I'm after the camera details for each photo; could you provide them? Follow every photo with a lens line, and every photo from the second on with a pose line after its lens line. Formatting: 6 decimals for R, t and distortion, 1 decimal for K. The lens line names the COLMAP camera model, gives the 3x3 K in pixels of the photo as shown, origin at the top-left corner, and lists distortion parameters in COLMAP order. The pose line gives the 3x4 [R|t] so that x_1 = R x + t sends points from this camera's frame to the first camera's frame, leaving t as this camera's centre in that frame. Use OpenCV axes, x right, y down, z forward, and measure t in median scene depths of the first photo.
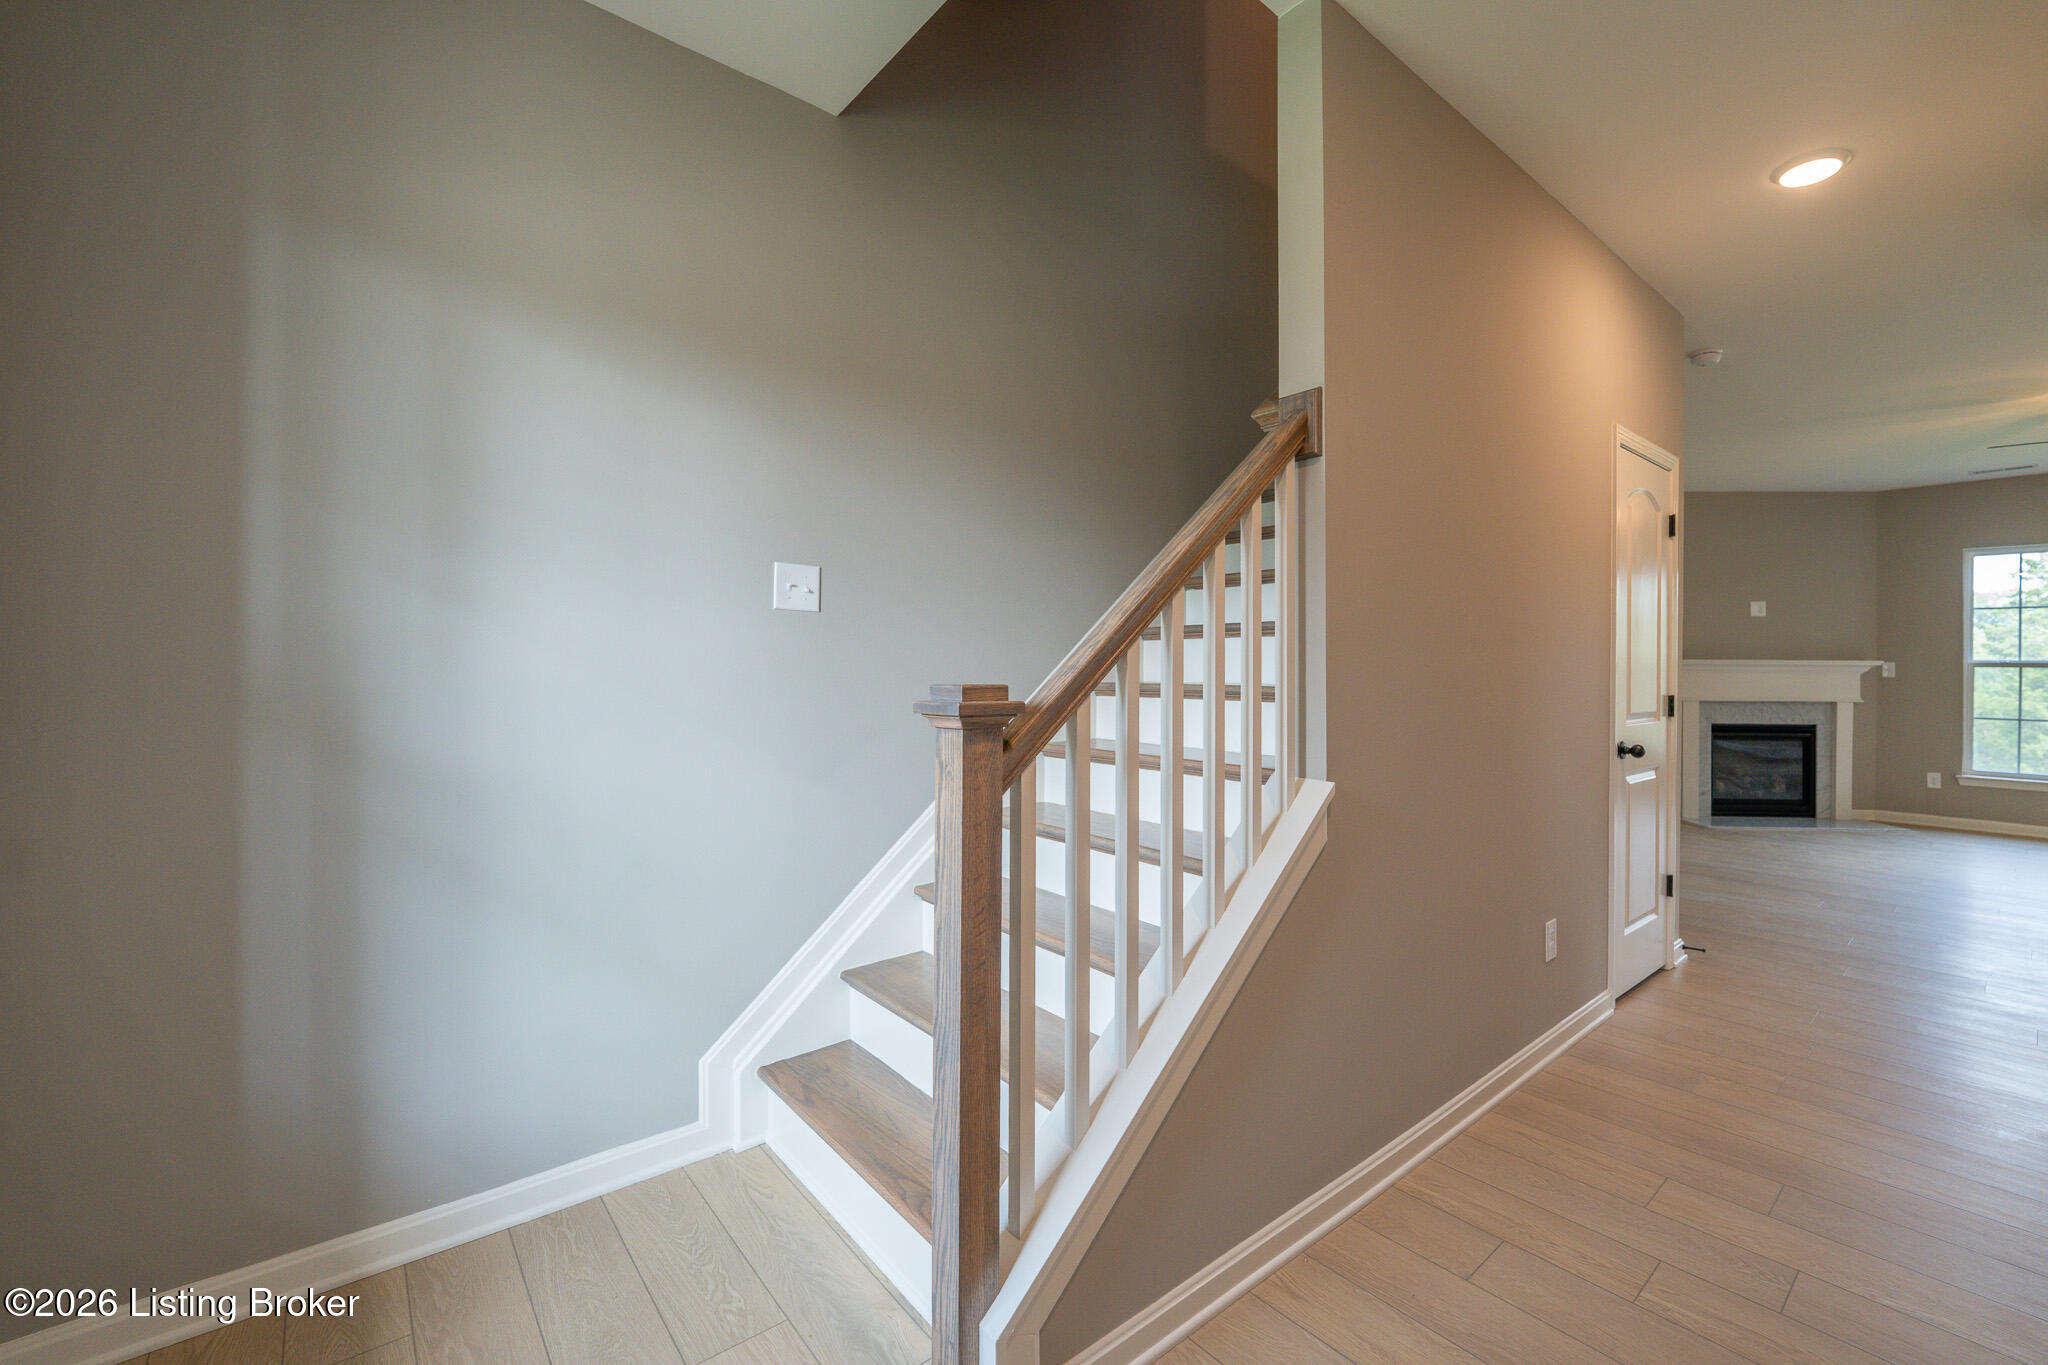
lens RADIAL K [[858.9, 0, 1085.1], [0, 858.9, 668.0], [0, 0, 1]] dist [-0.009954, -0.000714]
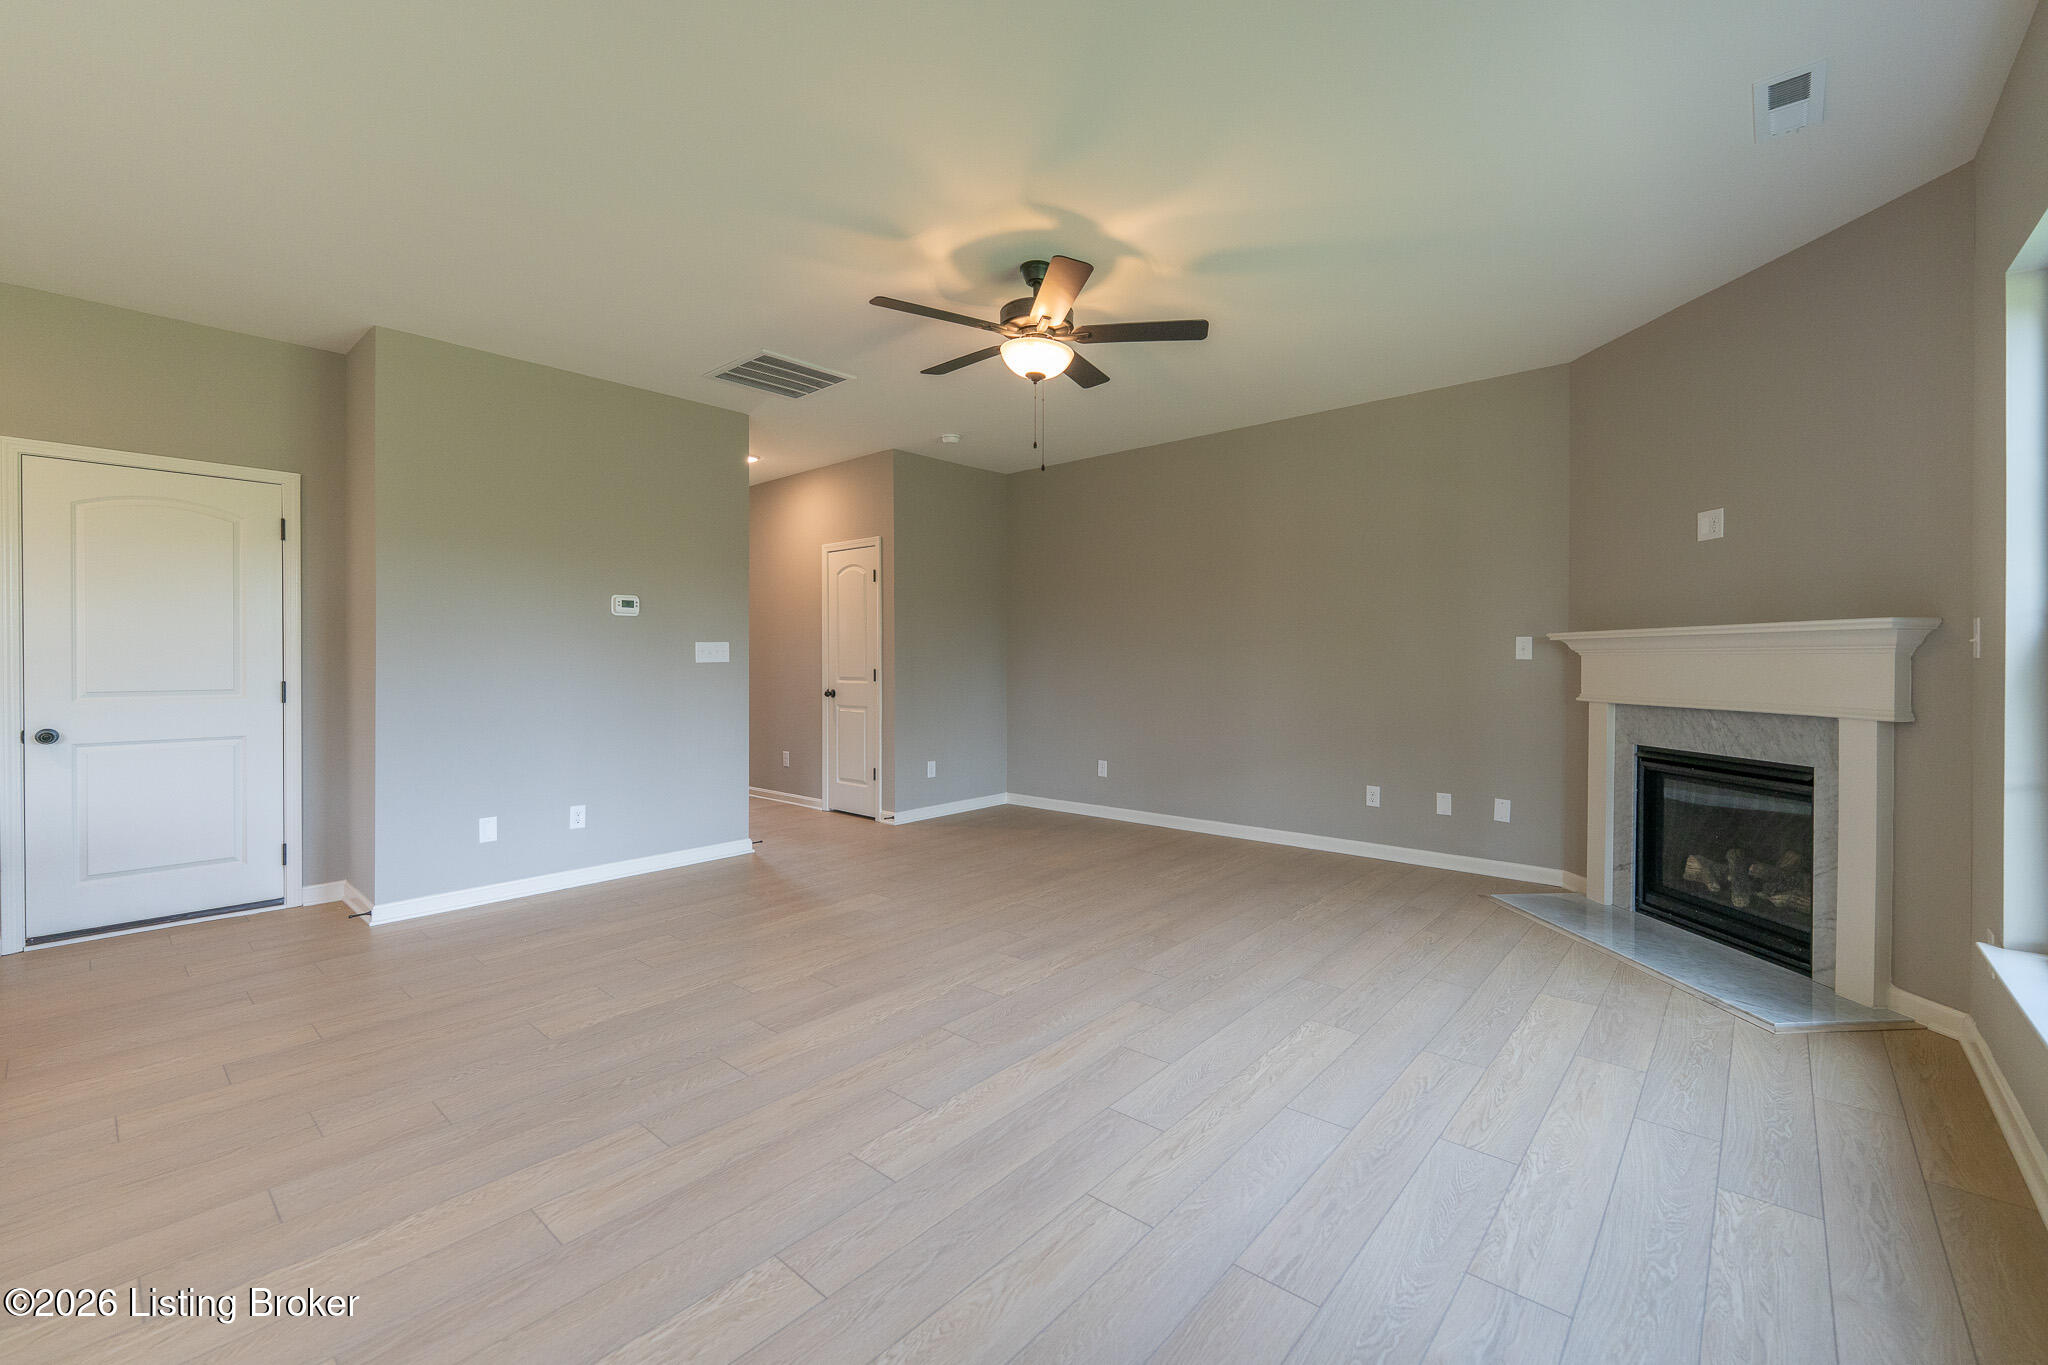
lens RADIAL K [[849.4, 0, 1041.8], [0, 849.4, 660.7], [0, 0, 1]] dist [-0.005786, -0.000297]
pose [[0.136230, -0.007302, -0.990650, 1.235764], [0.002848, 0.999972, -0.006979, 0.013245], [0.990673, -0.001871, 0.136247, 0.545001]]
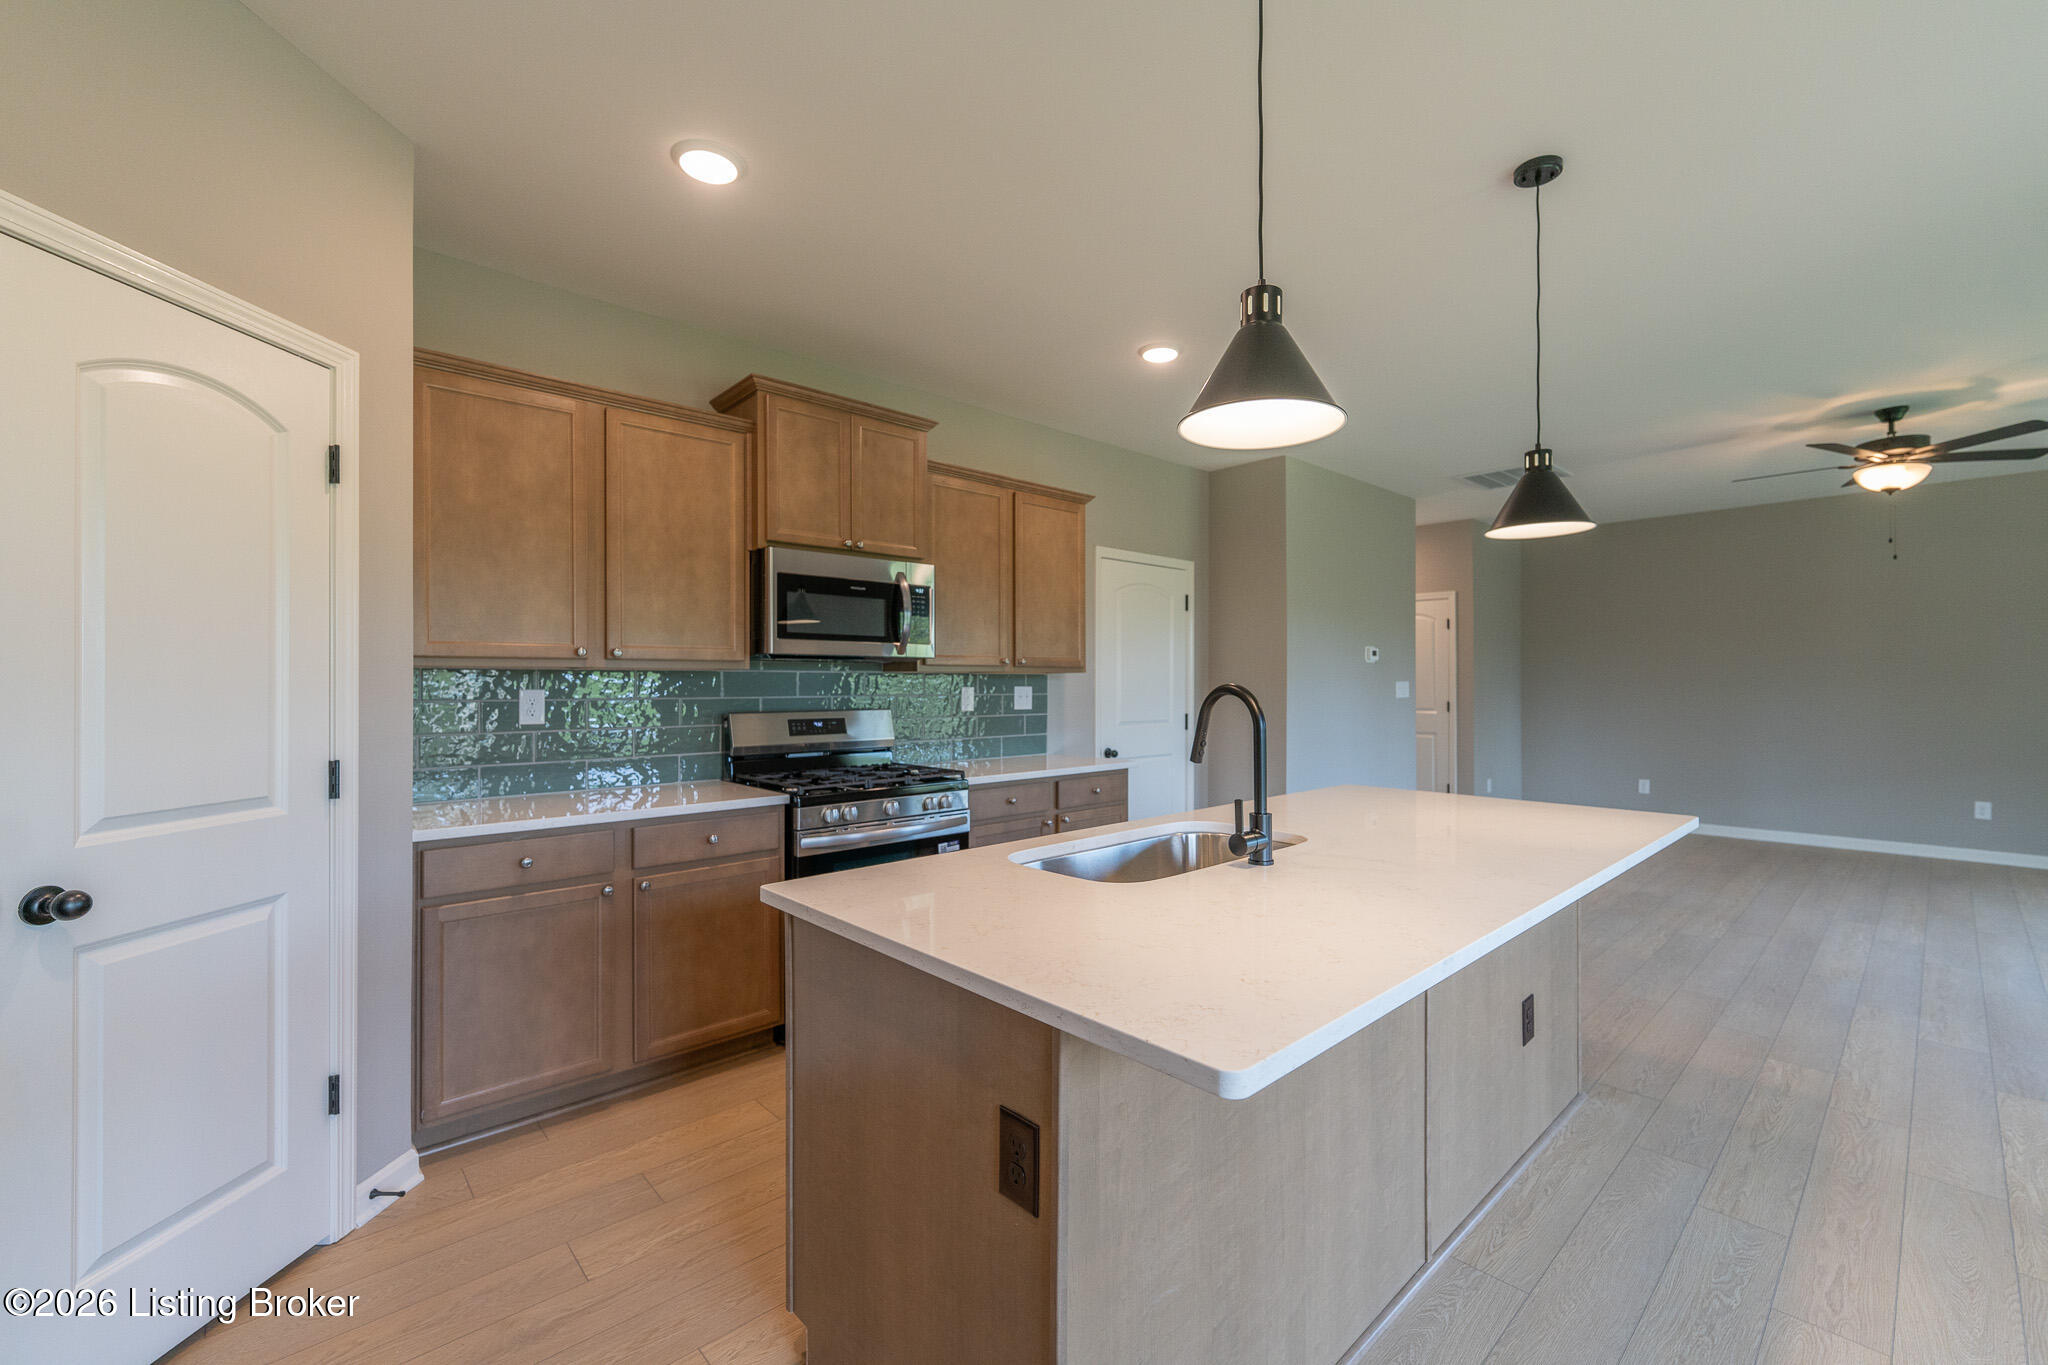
lens RADIAL K [[842.9, 0, 1066.7], [0, 842.9, 681.5], [0, 0, 1]] dist [0.002289, 0.000089]
pose [[0.036124, -0.012251, -0.999272, 1.375002], [0.004672, 0.999916, -0.012090, 0.000271], [0.999336, -0.004232, 0.036179, -0.037171]]
